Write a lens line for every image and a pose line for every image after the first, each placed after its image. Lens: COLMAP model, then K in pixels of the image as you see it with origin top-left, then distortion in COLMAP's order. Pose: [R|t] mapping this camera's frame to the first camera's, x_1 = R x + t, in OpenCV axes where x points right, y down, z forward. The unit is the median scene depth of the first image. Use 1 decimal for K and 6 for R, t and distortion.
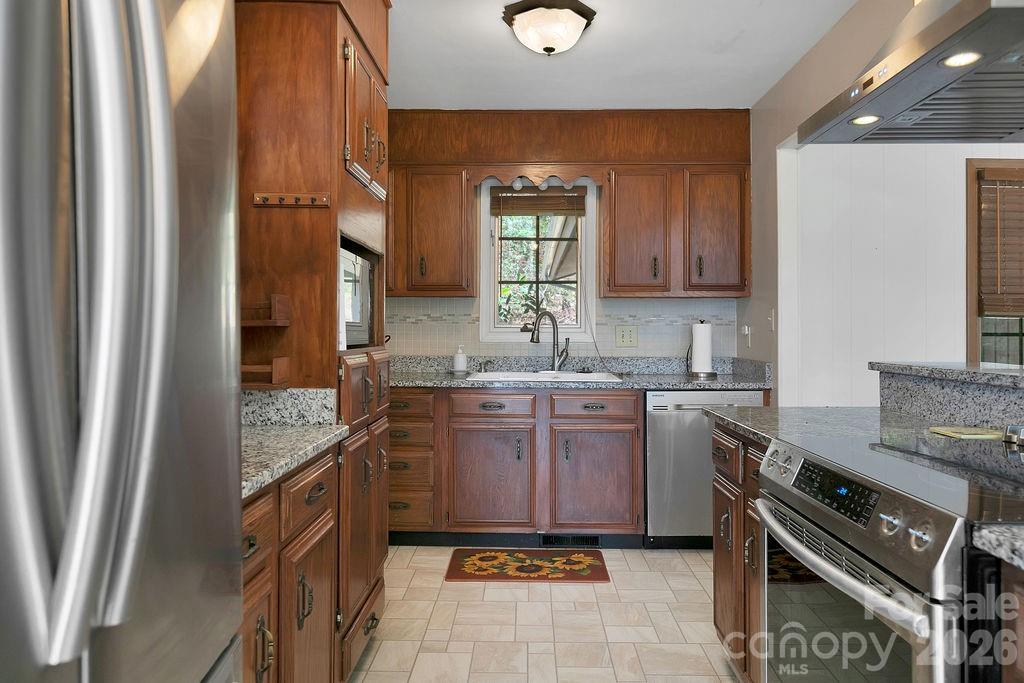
lens RADIAL K [[713.2, 0, 514.3], [0, 713.2, 315.7], [0, 0, 1]] dist [0.003787, -0.005420]
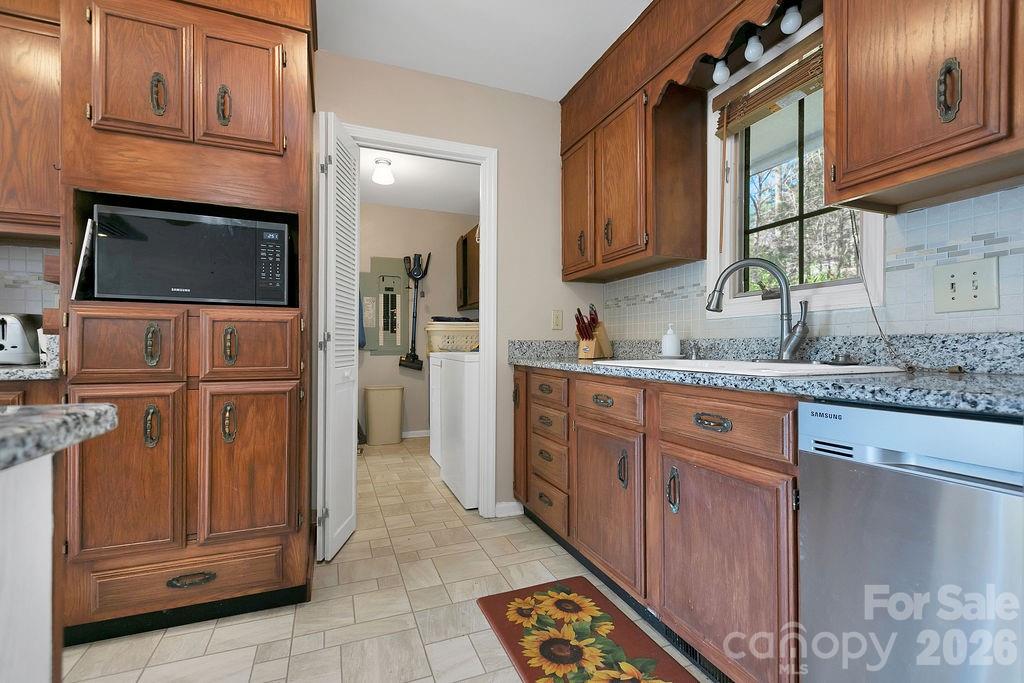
lens RADIAL K [[459.0, 0, 514.6], [0, 459.0, 347.9], [0, 0, 1]] dist [0.002074, 0.000065]
pose [[0.393086, -0.002193, -0.919499, 0.356170], [0.018148, 0.999821, 0.005374, 0.069509], [0.919323, -0.018800, 0.393055, 0.732988]]
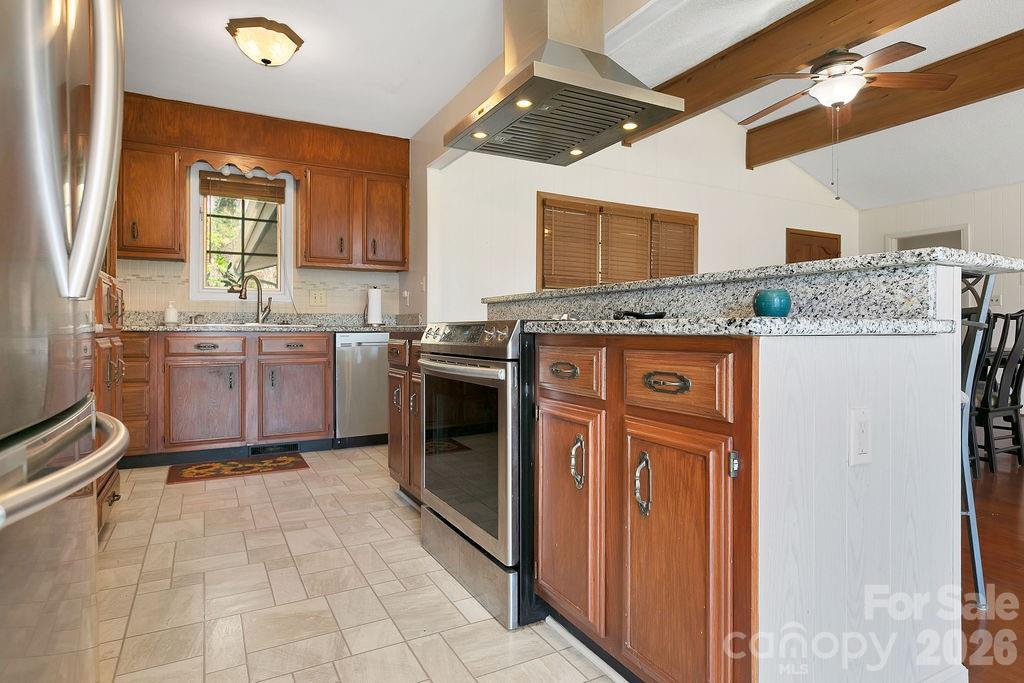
lens RADIAL K [[568.6, 0, 519.0], [0, 568.6, 327.4], [0, 0, 1]] dist [0.002096, -0.000104]
pose [[0.866476, -0.000599, 0.499219, -0.053285], [-0.007633, 0.999866, 0.014447, 0.075411], [-0.499161, -0.016329, 0.866355, -0.115633]]
